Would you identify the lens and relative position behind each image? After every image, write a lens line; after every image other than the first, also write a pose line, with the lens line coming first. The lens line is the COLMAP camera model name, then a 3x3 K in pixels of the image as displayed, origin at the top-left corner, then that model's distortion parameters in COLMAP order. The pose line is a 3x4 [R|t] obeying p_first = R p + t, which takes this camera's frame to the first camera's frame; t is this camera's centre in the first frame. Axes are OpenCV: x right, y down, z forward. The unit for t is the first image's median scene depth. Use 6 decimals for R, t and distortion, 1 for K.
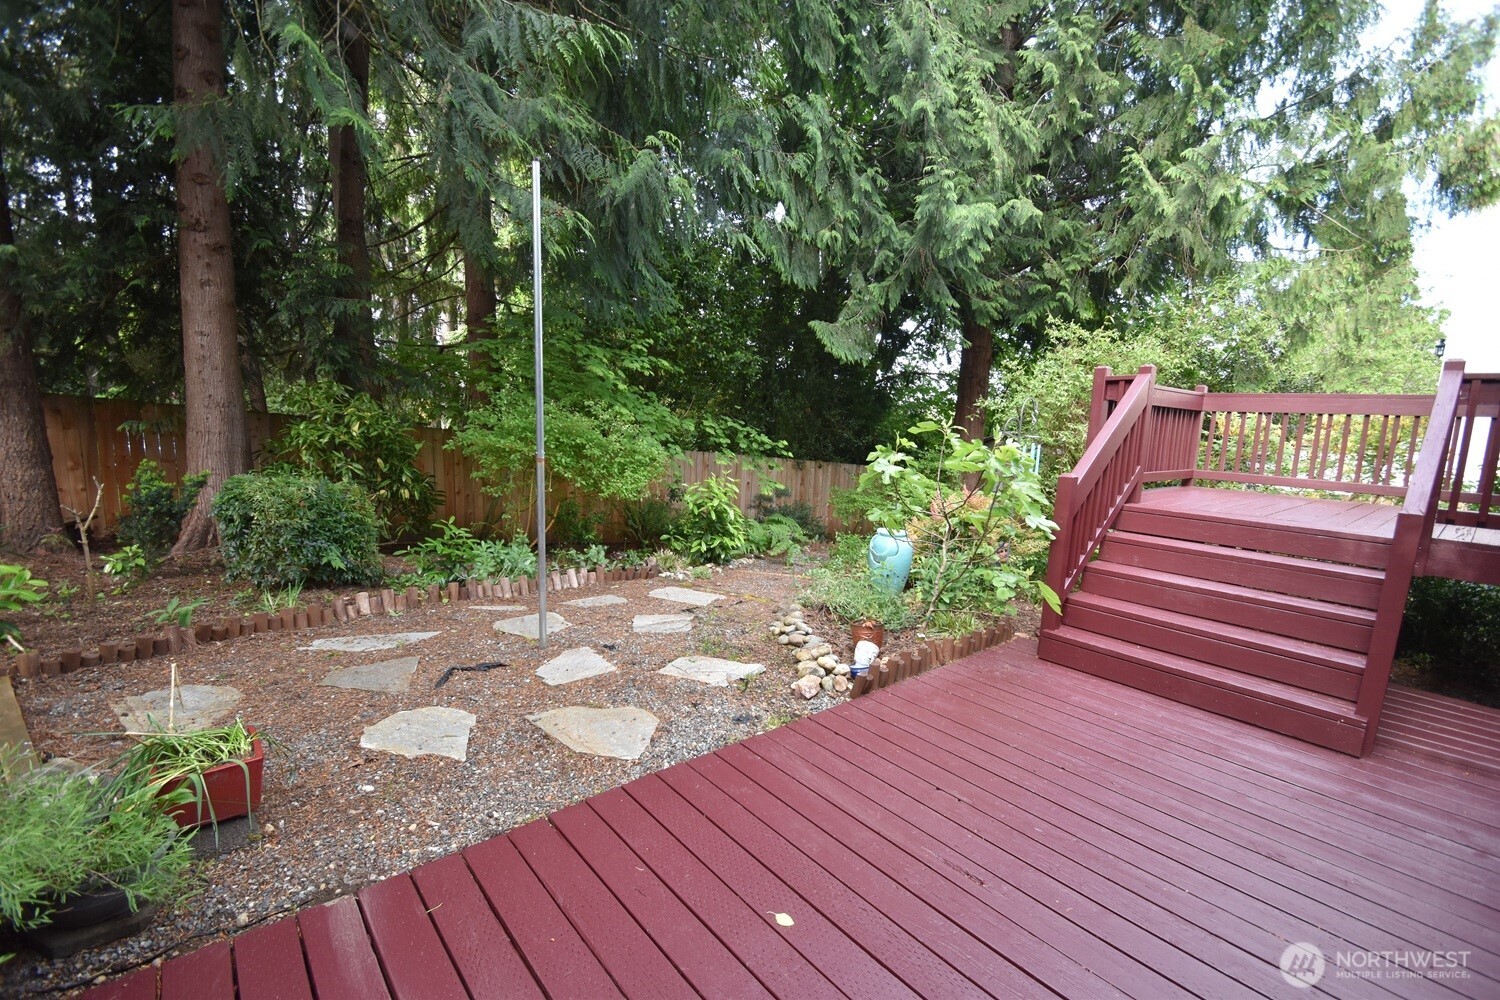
lens RADIAL K [[661.4, 0, 746.4], [0, 661.4, 518.2], [0, 0, 1]] dist [0.012027, -0.015016]
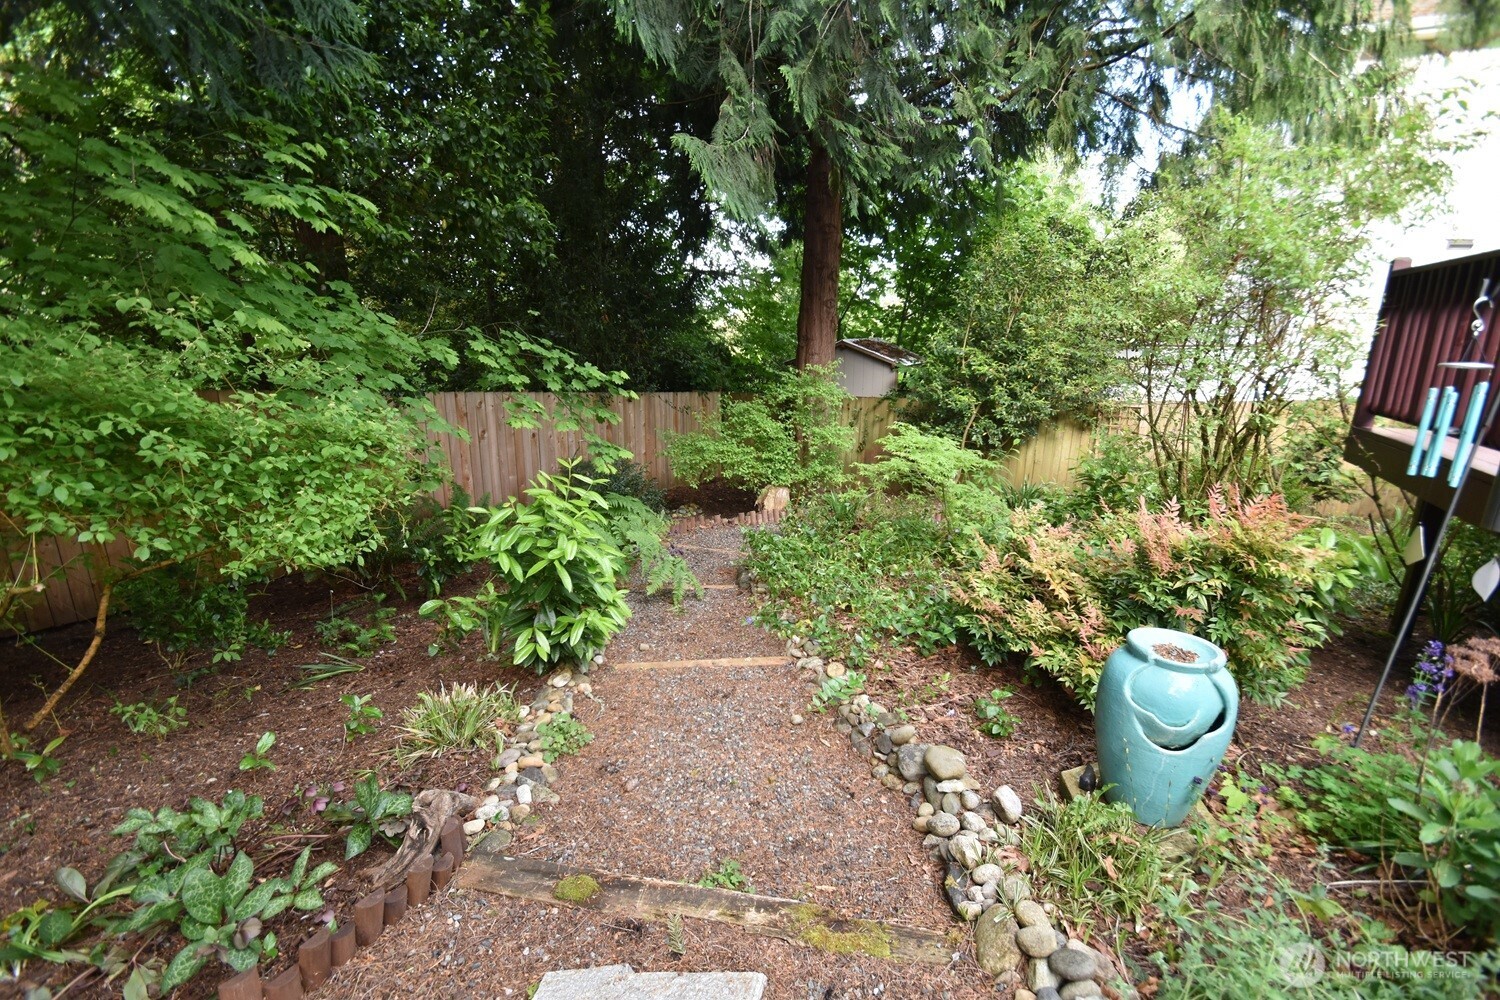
lens RADIAL K [[661.4, 0, 746.4], [0, 661.4, 518.2], [0, 0, 1]] dist [0.012027, -0.015016]
pose [[0.923862, -0.131602, 0.359390, -0.083613], [0.083837, 0.985805, 0.145467, -0.085979], [-0.373432, -0.104262, 0.921780, 0.542334]]
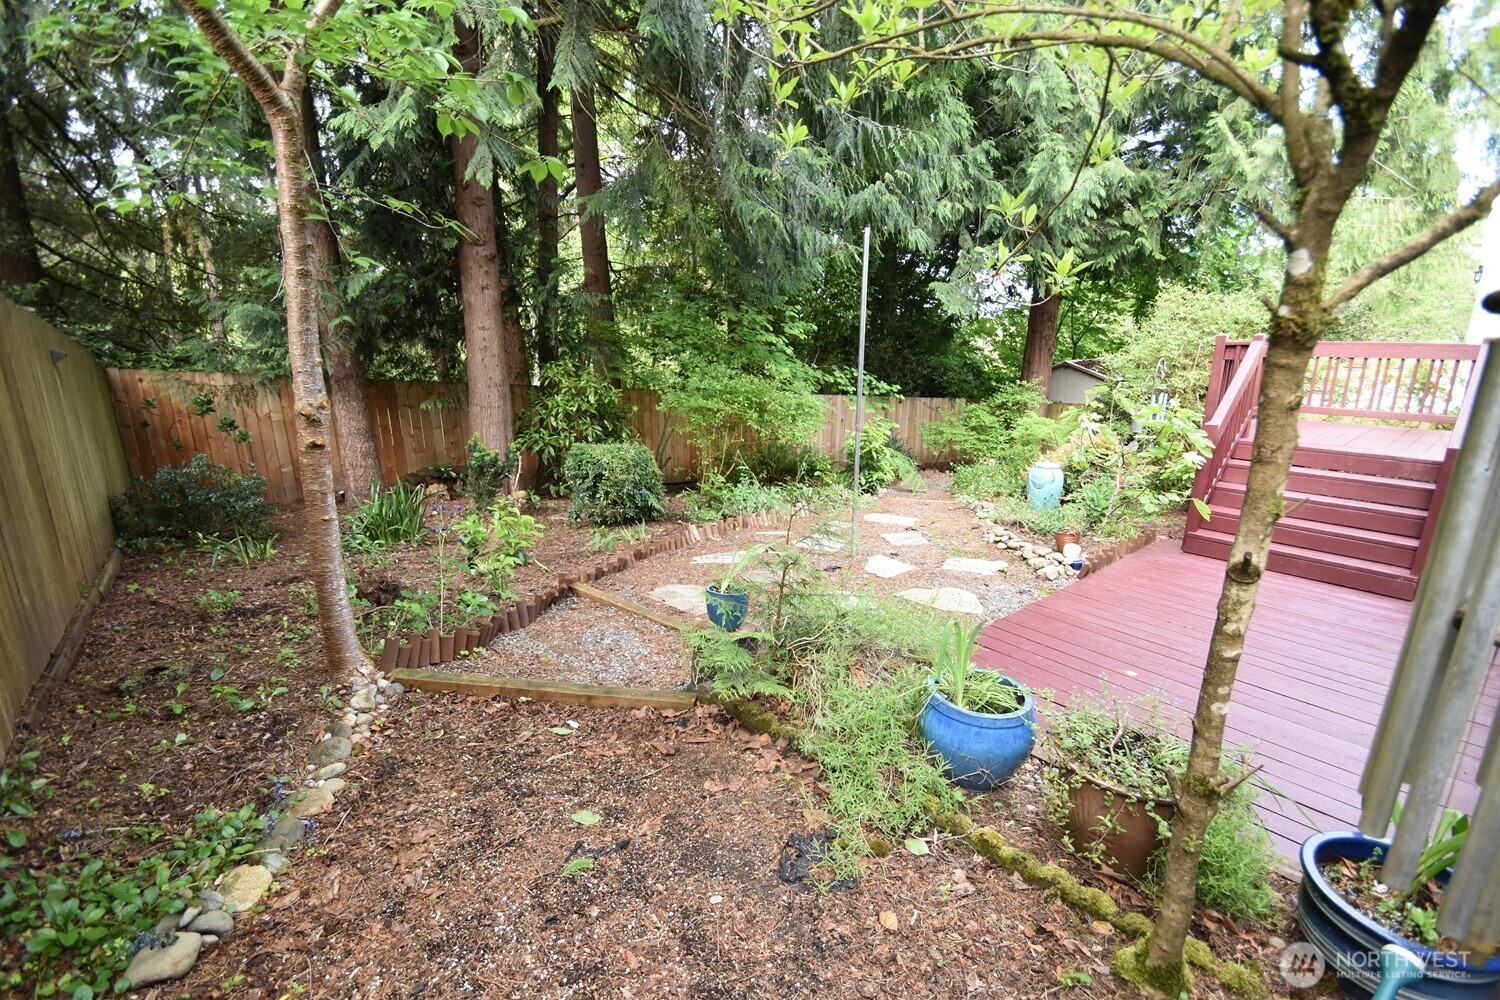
lens RADIAL K [[661.4, 0, 746.4], [0, 661.4, 518.2], [0, 0, 1]] dist [0.012027, -0.015016]
pose [[0.999064, -0.038895, -0.018932, -0.248339], [0.040723, 0.993277, 0.108360, -0.028949], [0.014590, -0.109029, 0.993931, -0.227446]]
